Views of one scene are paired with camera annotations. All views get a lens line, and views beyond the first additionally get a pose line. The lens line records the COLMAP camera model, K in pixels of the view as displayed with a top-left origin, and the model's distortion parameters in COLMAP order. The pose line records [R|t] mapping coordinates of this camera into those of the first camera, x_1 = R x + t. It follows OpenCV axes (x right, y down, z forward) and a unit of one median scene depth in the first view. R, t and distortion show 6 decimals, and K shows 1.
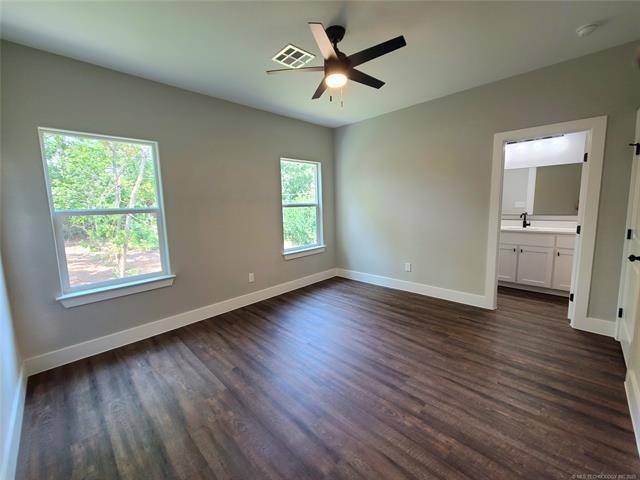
lens RADIAL K [[263.5, 0, 318.1], [0, 263.5, 235.8], [0, 0, 1]] dist [-0.001194, -0.000508]
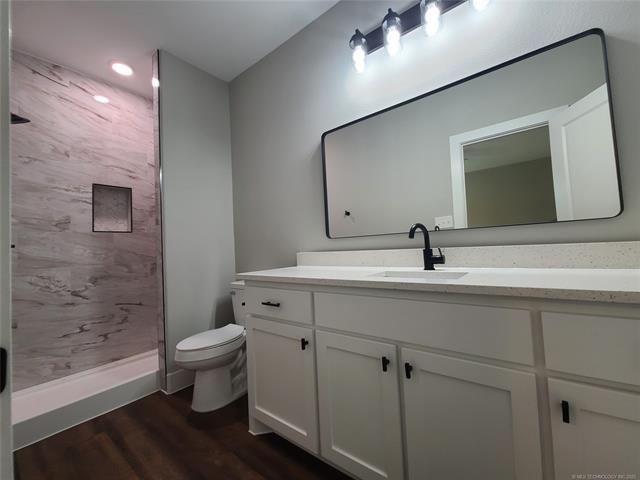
lens RADIAL K [[263.5, 0, 318.1], [0, 263.5, 235.8], [0, 0, 1]] dist [-0.001194, -0.000508]
pose [[0.993376, -0.022988, 0.112582, 0.634266], [0.041418, 0.985555, -0.164215, -0.026477], [-0.107181, 0.167790, 0.979979, 0.716781]]
